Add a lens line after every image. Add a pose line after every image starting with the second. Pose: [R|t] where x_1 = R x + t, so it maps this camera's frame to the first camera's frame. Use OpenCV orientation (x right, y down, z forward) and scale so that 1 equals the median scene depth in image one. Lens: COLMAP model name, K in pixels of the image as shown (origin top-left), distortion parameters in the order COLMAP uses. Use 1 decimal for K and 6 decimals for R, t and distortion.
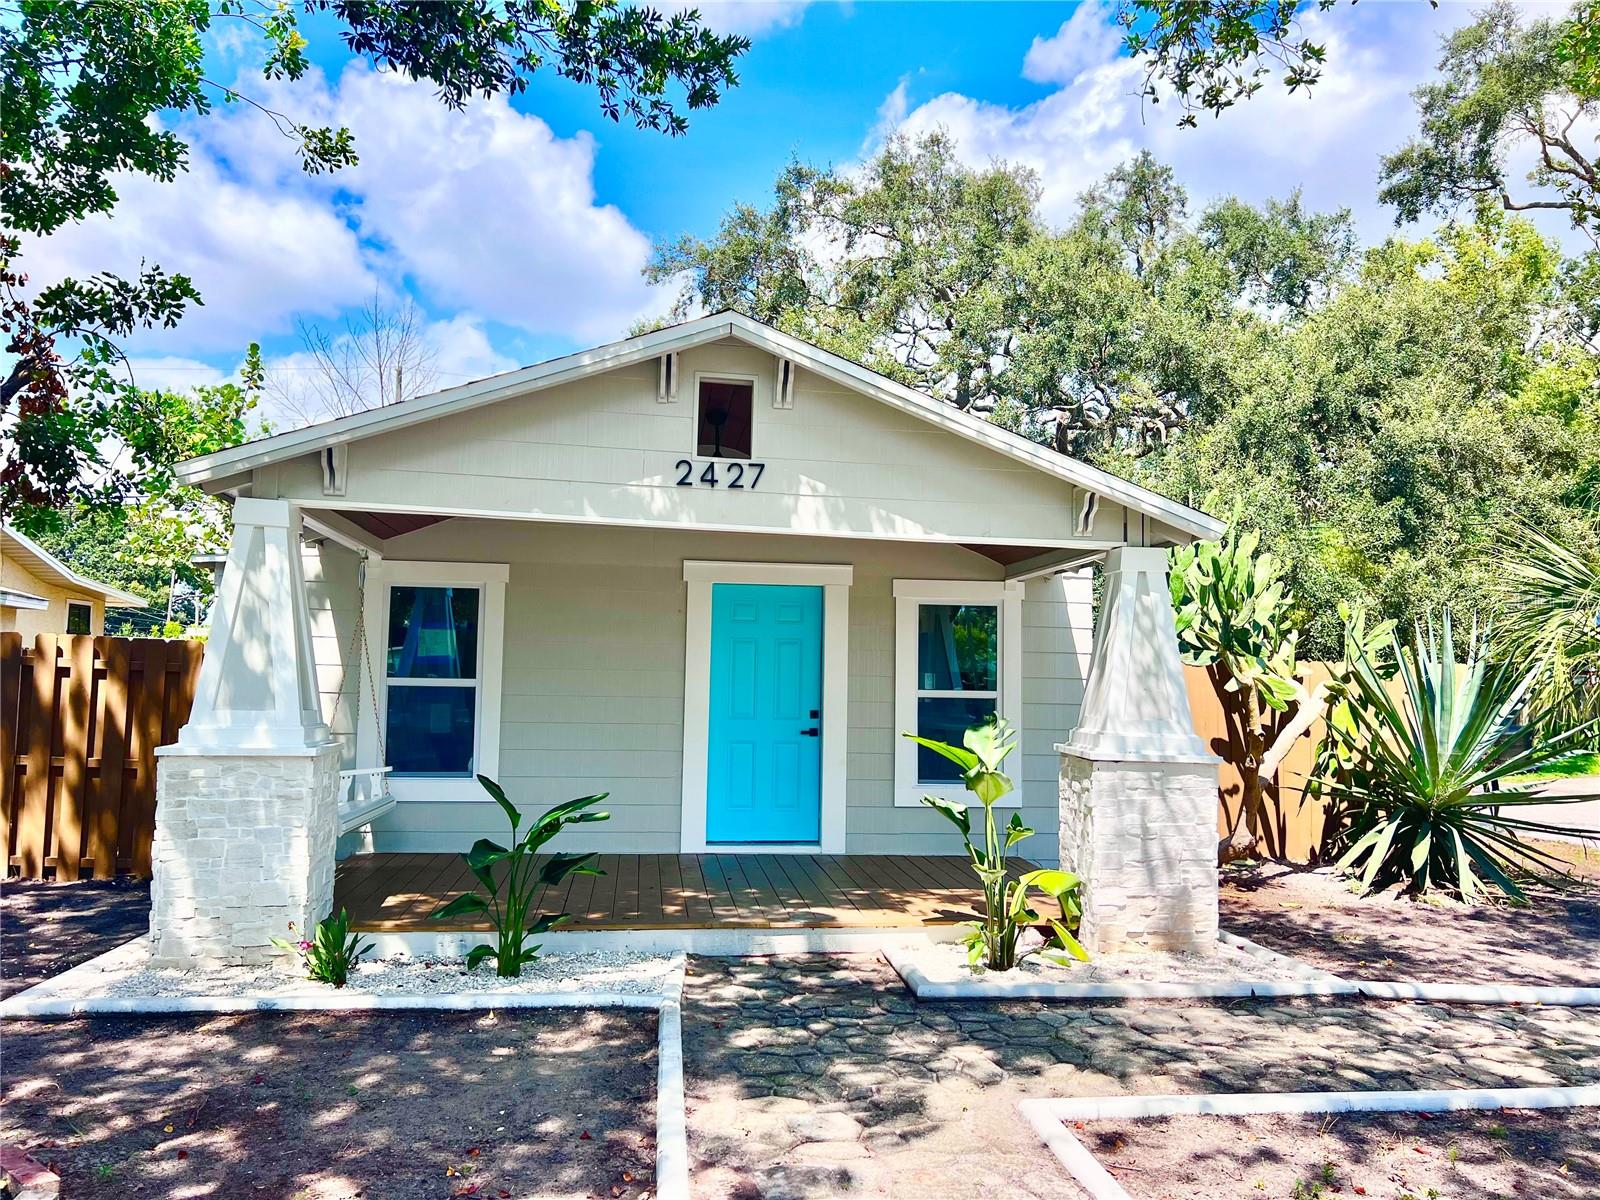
lens RADIAL K [[1200.6, 0, 829.6], [0, 1200.6, 596.5], [0, 0, 1]] dist [0.051976, -0.020077]
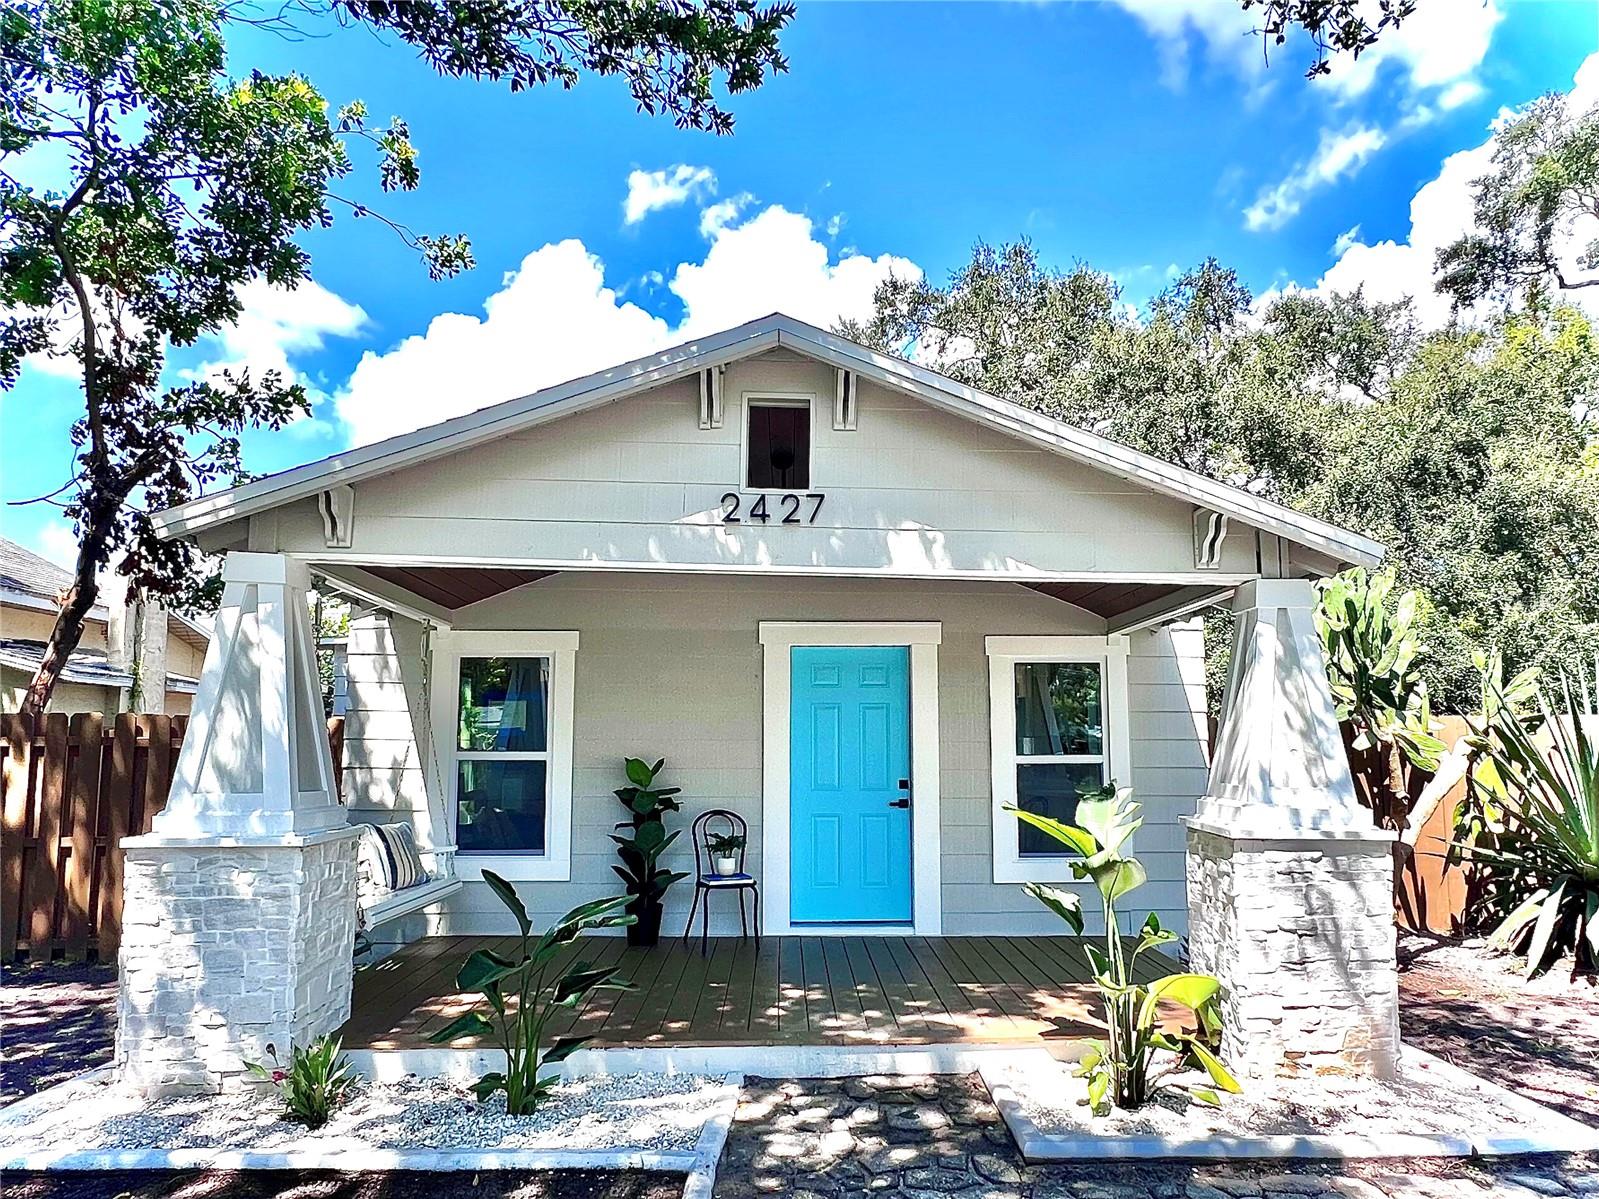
lens RADIAL K [[1014.8, 0, 848.1], [0, 1014.8, 647.9], [0, 0, 1]] dist [-0.006141, 0.007823]
pose [[0.995565, -0.027797, -0.089876, 0.018392], [0.025269, 0.999256, -0.029146, 0.015602], [0.090620, 0.026745, 0.995526, 0.221086]]
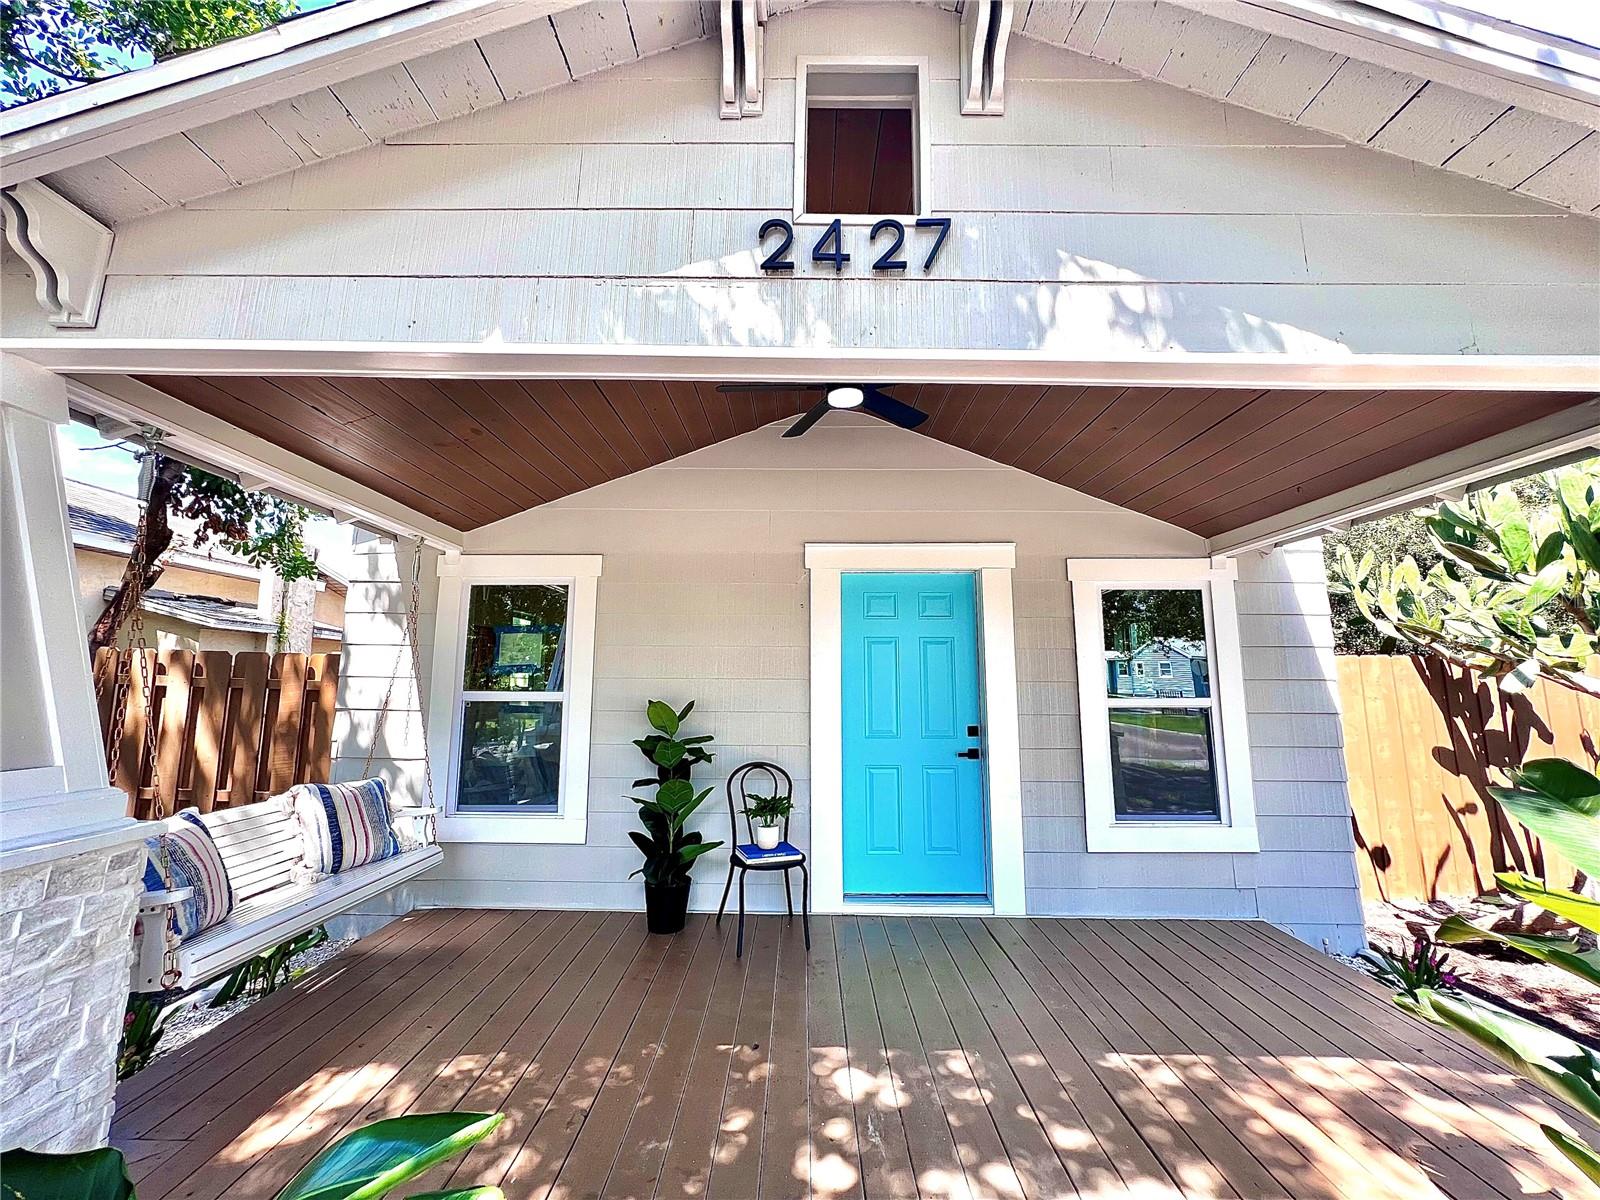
lens RADIAL K [[642.5, 0, 805.2], [0, 642.5, 601.1], [0, 0, 1]] dist [-0.002890, 0.000778]
pose [[0.988379, -0.034507, -0.148043, -0.059682], [0.025515, 0.997737, -0.062215, 0.037543], [0.149855, 0.057715, 0.987022, 0.581815]]
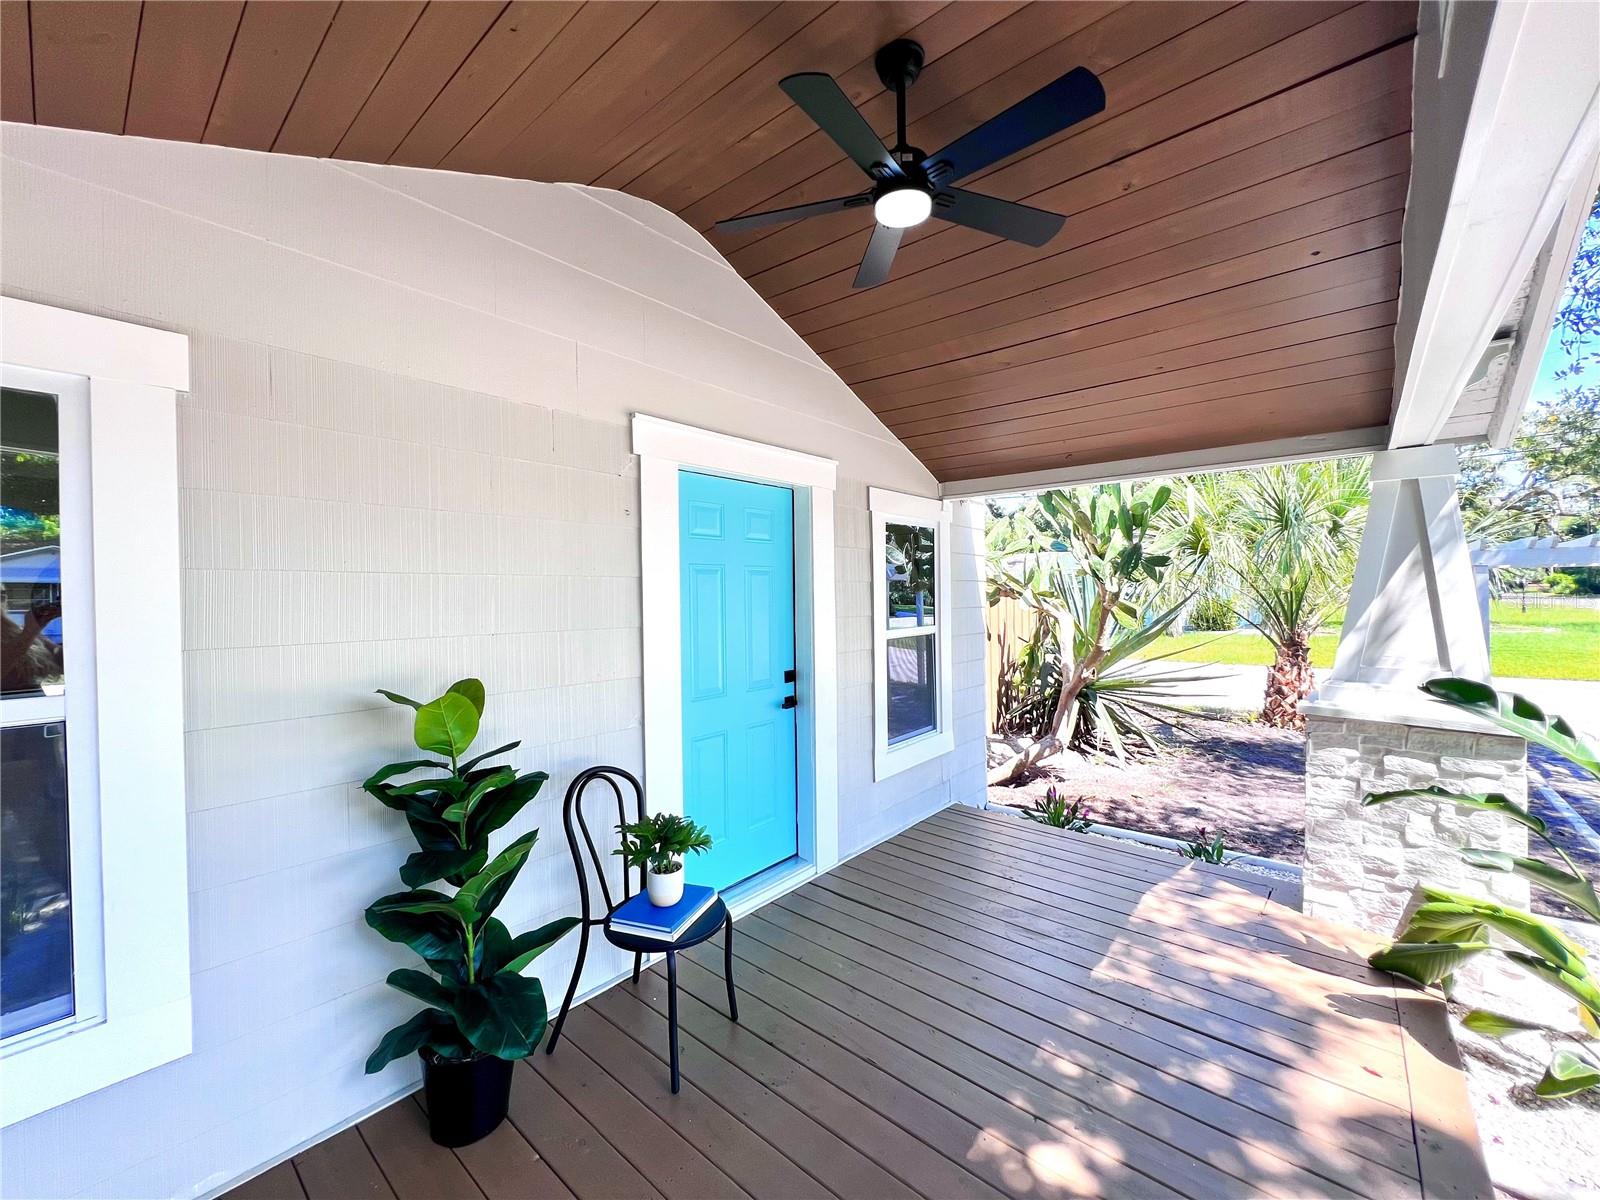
lens RADIAL K [[639.1, 0, 800.1], [0, 639.1, 601.3], [0, 0, 1]] dist [0.000498, 0.000035]
pose [[0.749486, -0.034043, 0.661144, -0.260058], [-0.026611, 0.996321, 0.081469, 0.026715], [-0.661485, -0.078654, 0.745822, 0.759764]]
